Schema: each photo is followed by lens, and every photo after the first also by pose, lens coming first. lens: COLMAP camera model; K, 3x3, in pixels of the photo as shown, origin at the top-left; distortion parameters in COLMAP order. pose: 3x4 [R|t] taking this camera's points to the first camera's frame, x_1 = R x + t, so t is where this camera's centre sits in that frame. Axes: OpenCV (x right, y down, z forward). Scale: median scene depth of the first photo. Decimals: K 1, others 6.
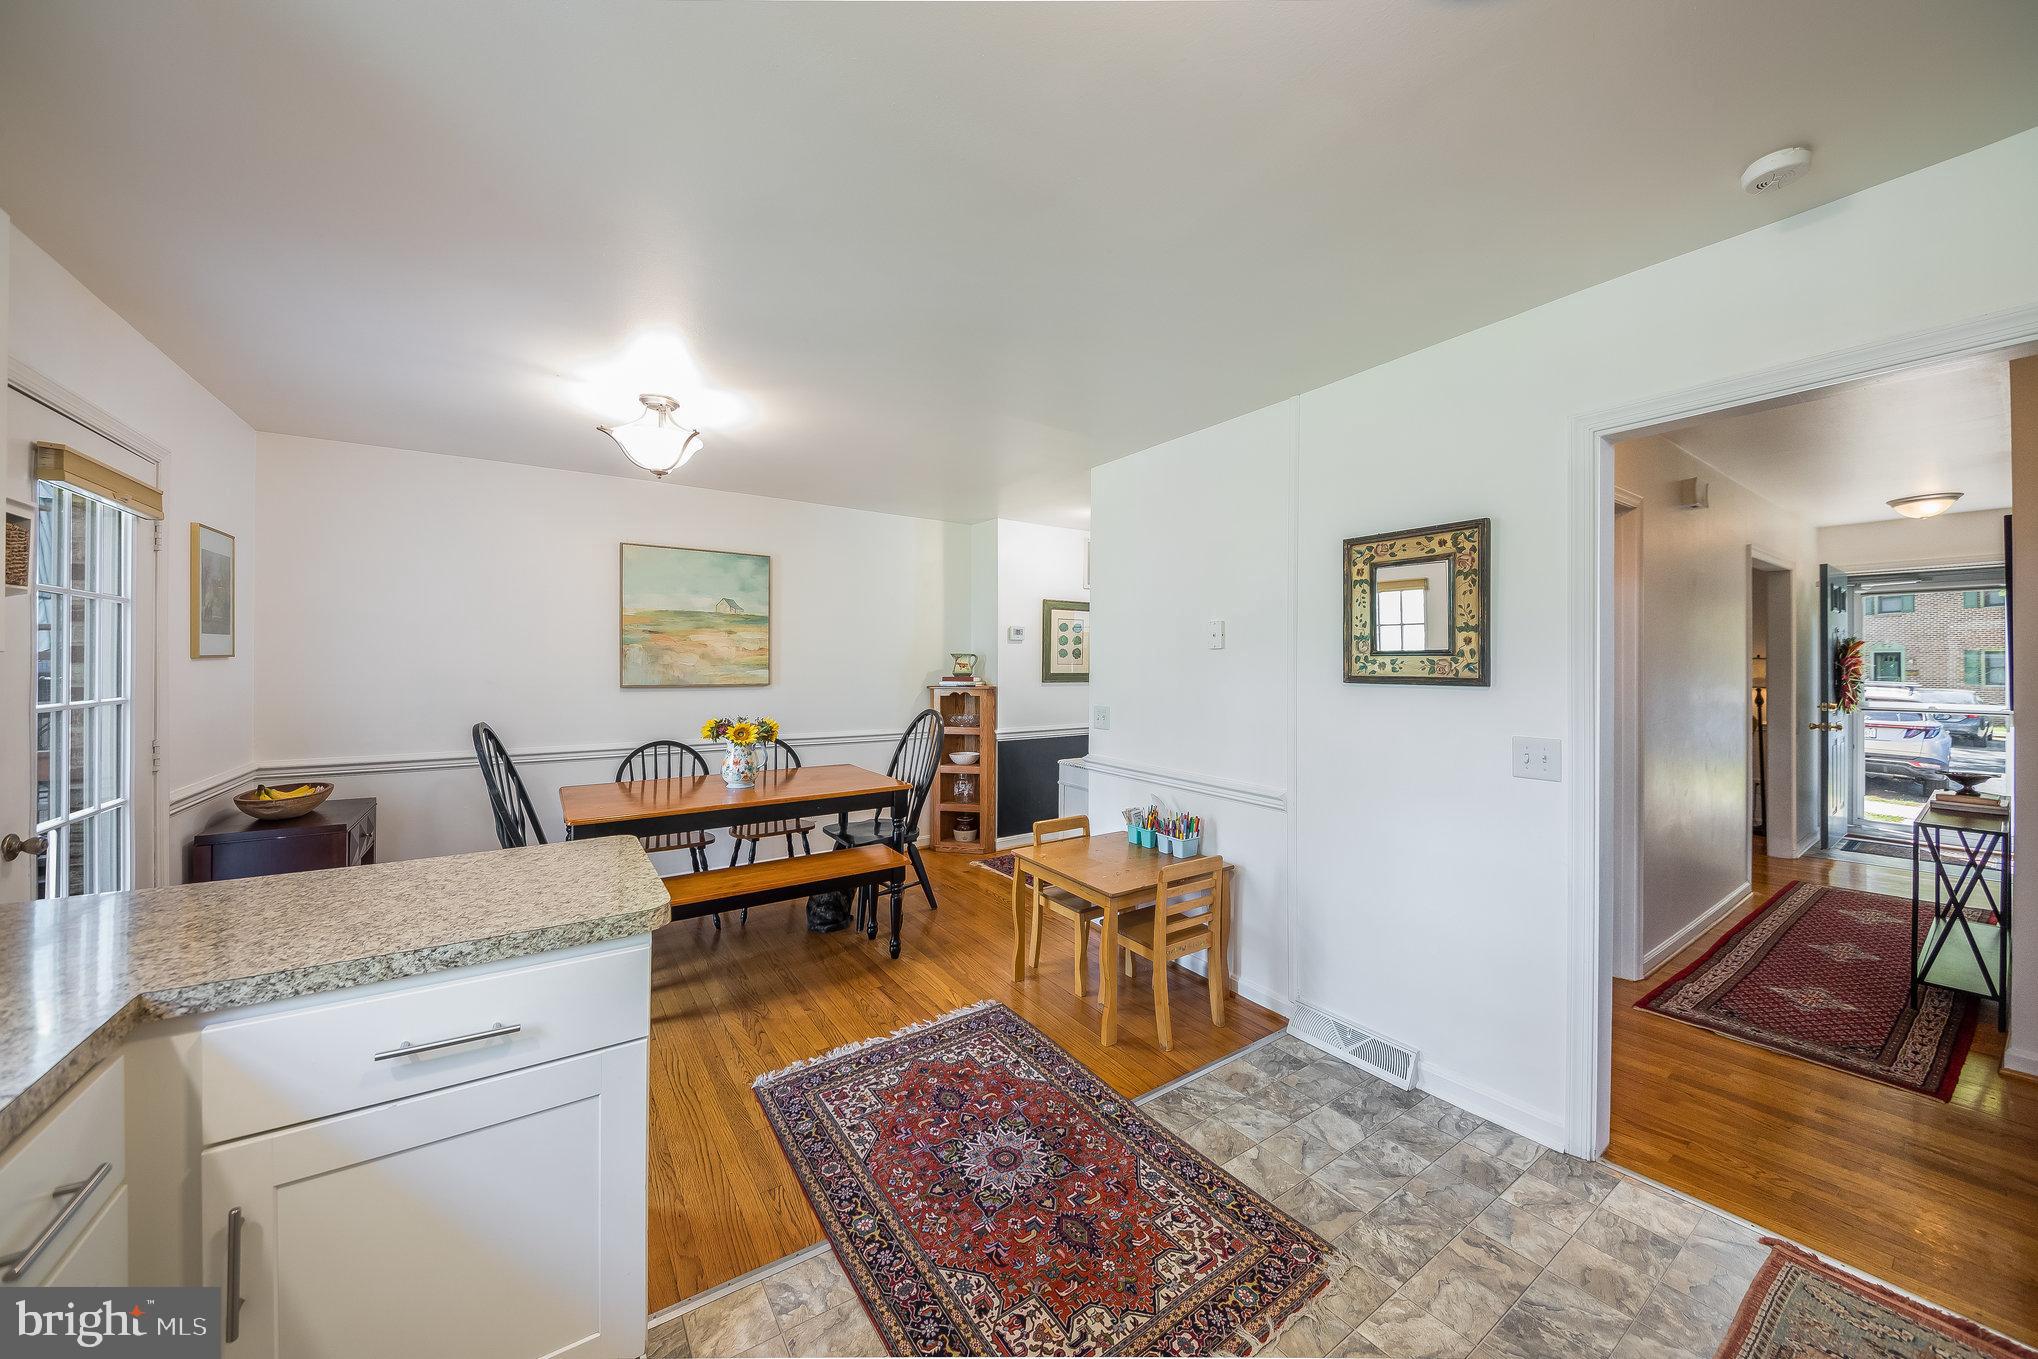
lens RADIAL K [[729.8, 0, 1014.7], [0, 729.8, 663.1], [0, 0, 1]] dist [0.005783, -0.003661]
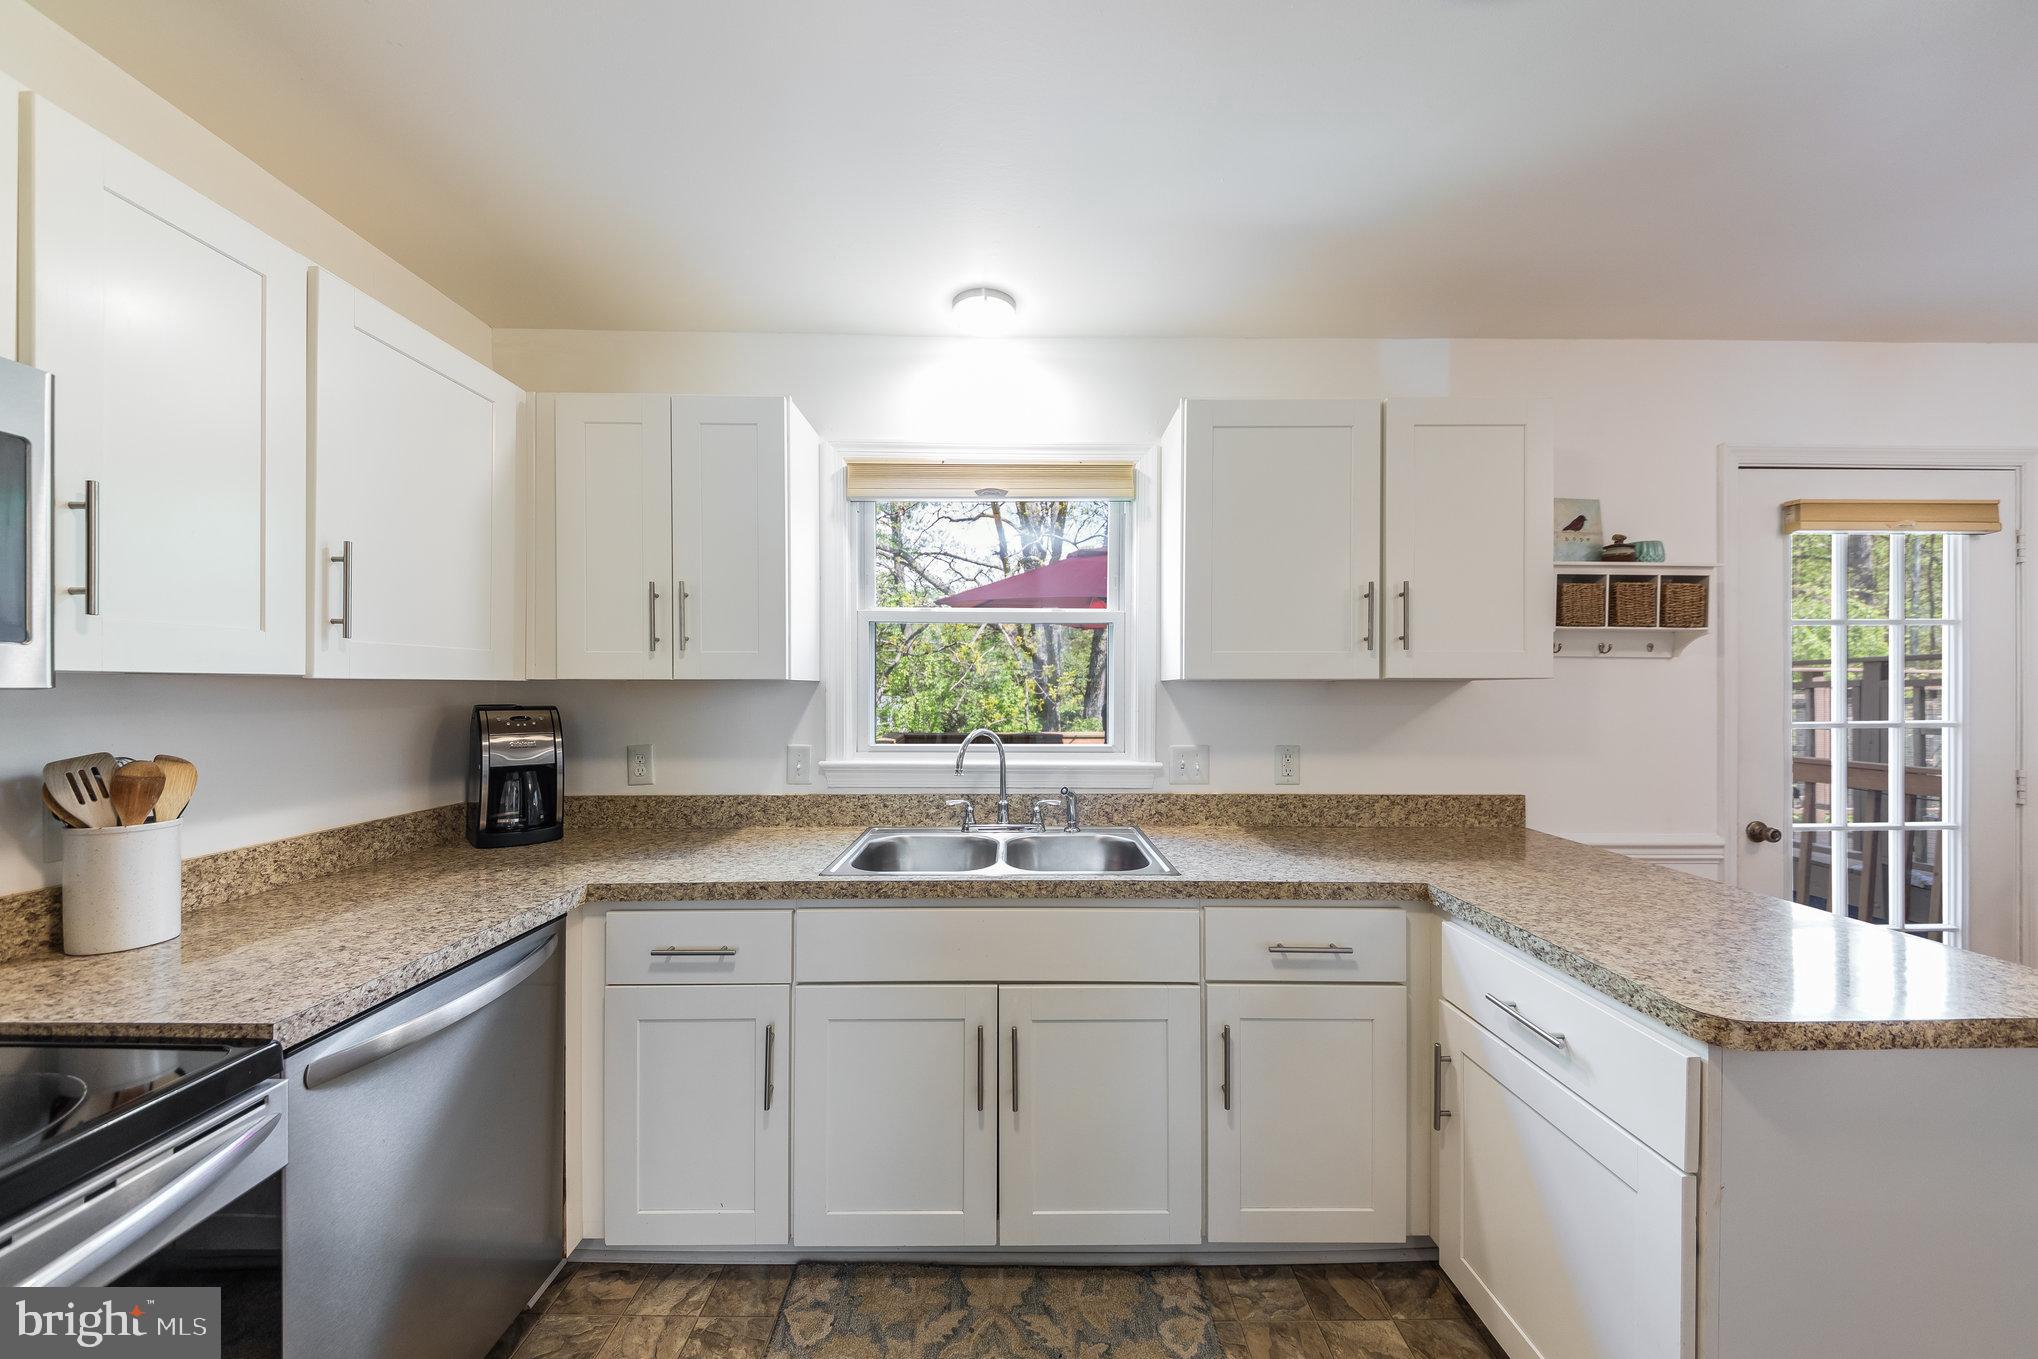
lens RADIAL K [[729.8, 0, 1010.5], [0, 729.8, 685.8], [0, 0, 1]] dist [0.005783, -0.003661]
pose [[-0.555714, -0.002623, -0.831369, 0.597636], [-0.001724, 0.999997, -0.002002, 0.007648], [0.831372, 0.000321, -0.555716, 0.954745]]
